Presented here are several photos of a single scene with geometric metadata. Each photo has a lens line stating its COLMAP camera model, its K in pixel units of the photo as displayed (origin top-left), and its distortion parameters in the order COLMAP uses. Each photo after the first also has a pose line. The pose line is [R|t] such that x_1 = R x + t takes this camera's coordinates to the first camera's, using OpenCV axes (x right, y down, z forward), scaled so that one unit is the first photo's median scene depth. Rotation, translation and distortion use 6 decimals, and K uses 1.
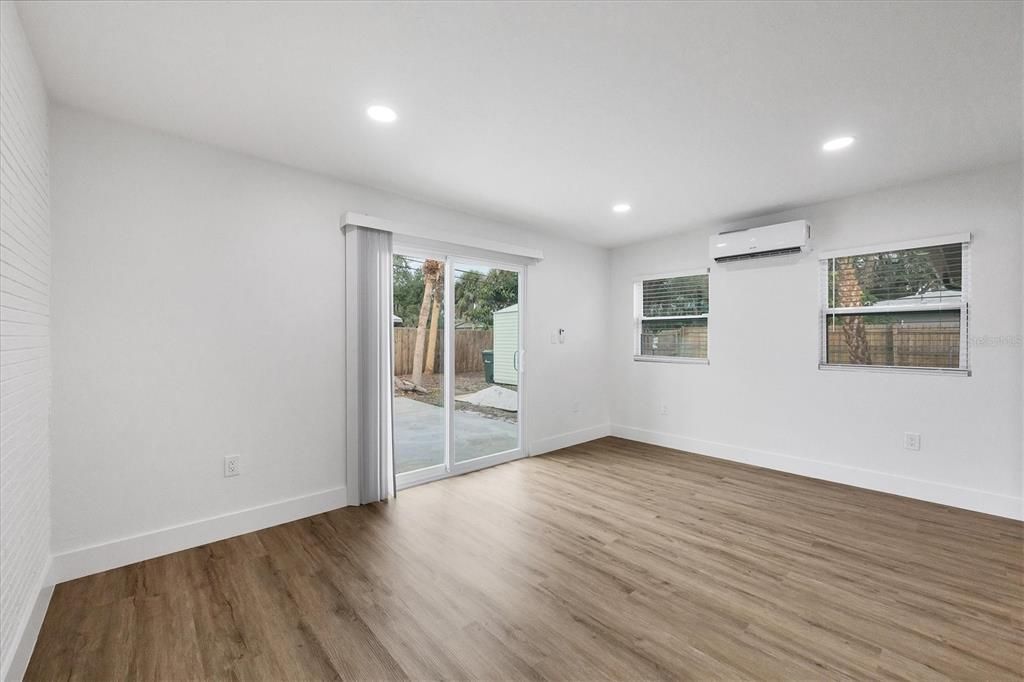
lens RADIAL K [[438.7, 0, 520.8], [0, 438.7, 340.7], [0, 0, 1]] dist [-0.007616, -0.000038]
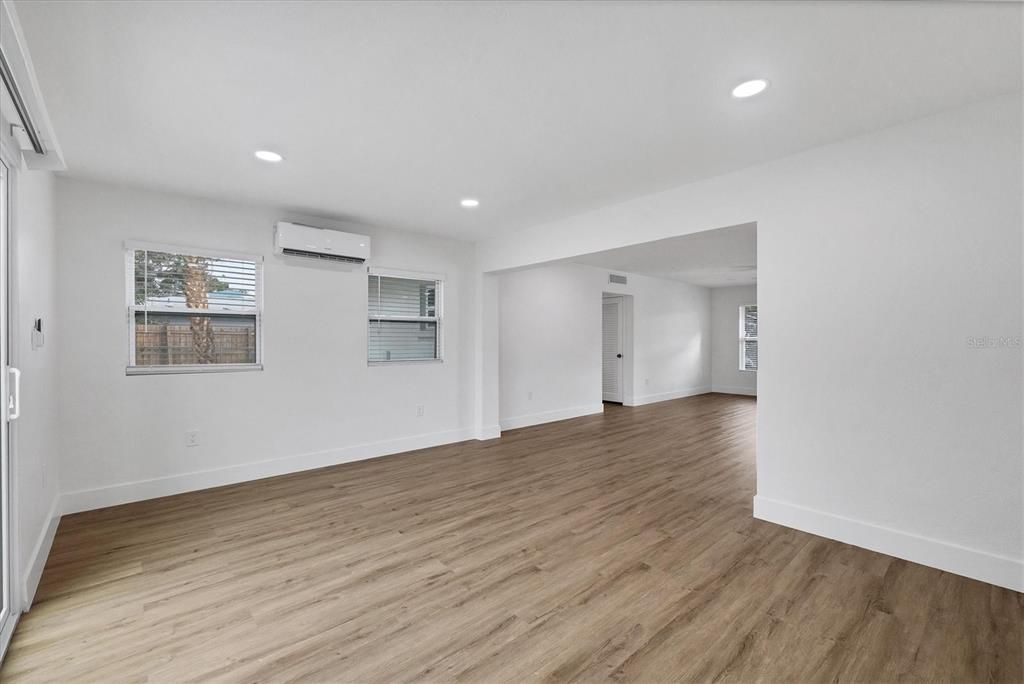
lens RADIAL K [[424.9, 0, 521.2], [0, 424.9, 339.1], [0, 0, 1]] dist [-0.007011, 0.000297]
pose [[-0.019781, 0.002861, 0.999800, -0.530370], [0.003585, 0.999990, -0.002790, -0.001700], [-0.999798, 0.003529, -0.019791, 0.687701]]
